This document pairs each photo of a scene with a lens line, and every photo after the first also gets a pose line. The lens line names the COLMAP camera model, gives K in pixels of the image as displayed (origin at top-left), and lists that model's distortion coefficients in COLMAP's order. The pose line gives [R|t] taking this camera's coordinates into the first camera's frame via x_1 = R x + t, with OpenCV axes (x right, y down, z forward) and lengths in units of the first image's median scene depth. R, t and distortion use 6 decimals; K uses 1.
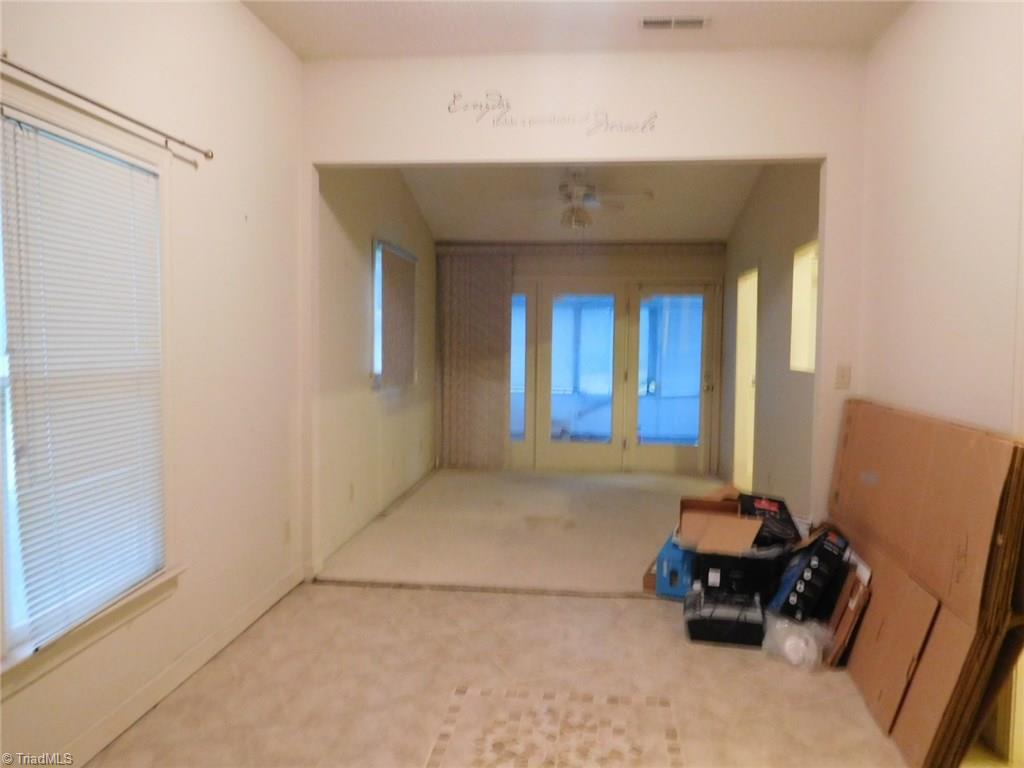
lens RADIAL K [[750.8, 0, 515.4], [0, 750.8, 385.7], [0, 0, 1]] dist [-0.043285, 0.009509]
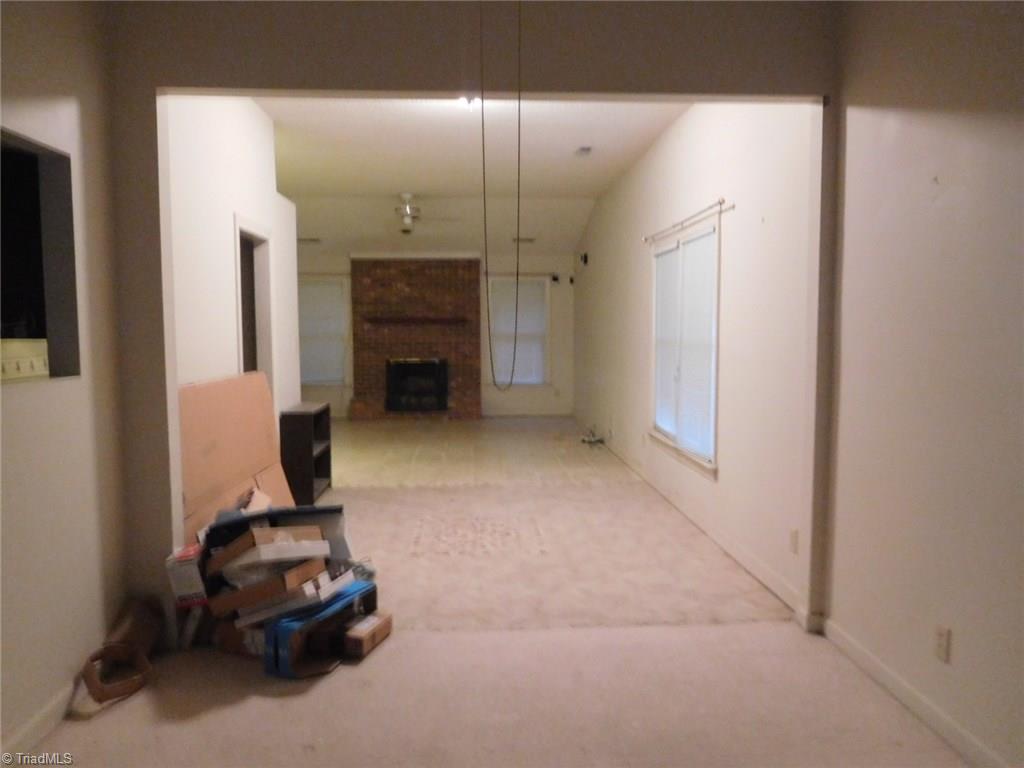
lens RADIAL K [[750.8, 0, 511.5], [0, 750.8, 384.7], [0, 0, 1]] dist [-0.043285, 0.009509]
pose [[-0.988630, 0.005109, -0.150284, 0.191766], [-0.015827, 0.990335, 0.137788, -0.128844], [0.149535, 0.138600, -0.978994, 2.102082]]
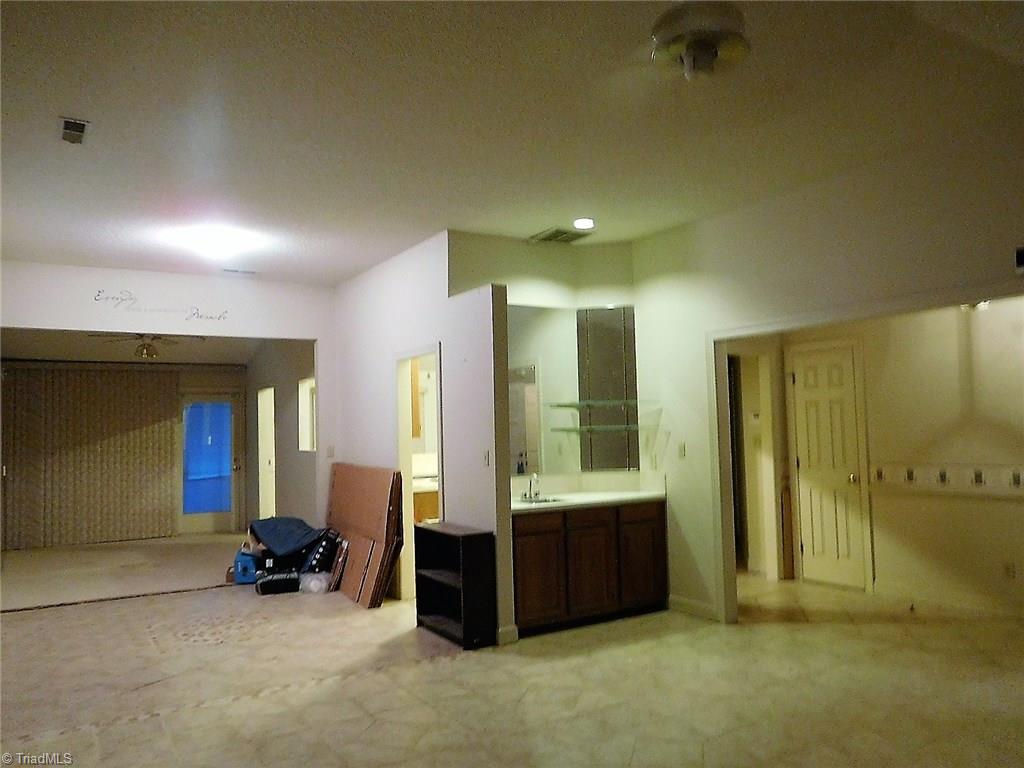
lens RADIAL K [[750.8, 0, 514.7], [0, 750.8, 385.2], [0, 0, 1]] dist [-0.043285, 0.009509]
pose [[0.789775, 0.003572, 0.613386, -0.418343], [0.069118, 0.993096, -0.094777, 0.036648], [-0.609490, 0.117249, 0.784076, -0.933581]]
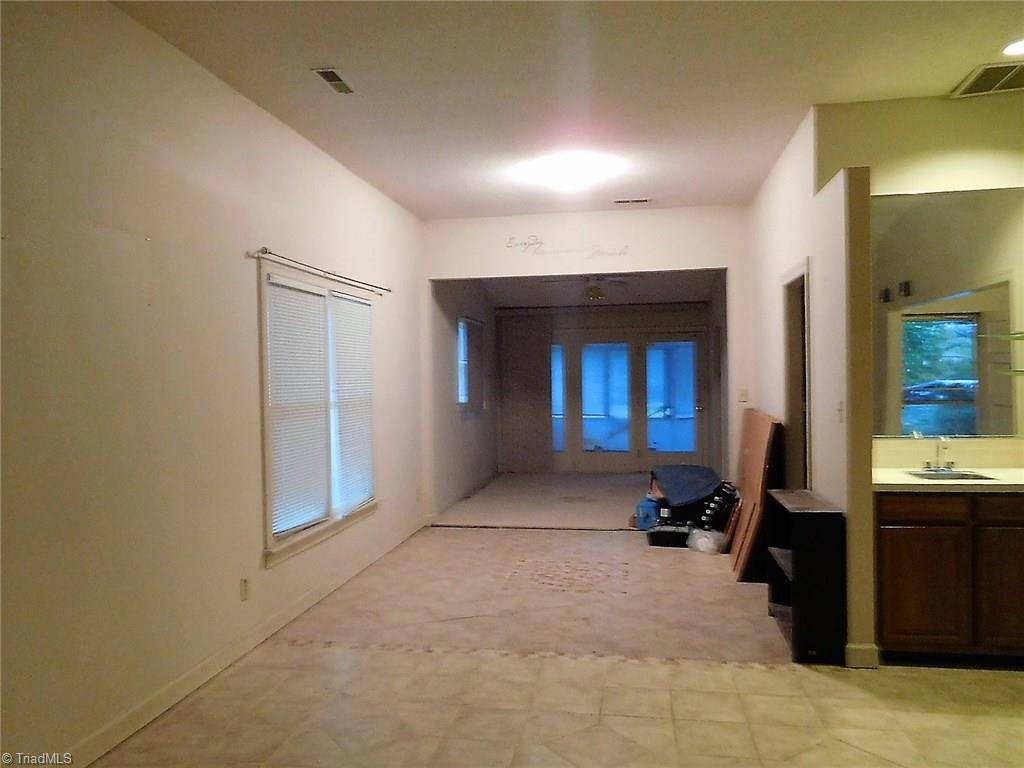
lens RADIAL K [[750.8, 0, 515.2], [0, 750.8, 383.8], [0, 0, 1]] dist [-0.043285, 0.009509]
pose [[0.997376, -0.025470, -0.067761, 0.044565], [0.021975, 0.998414, -0.051830, 0.041387], [0.068974, 0.050205, 0.996354, -0.823095]]
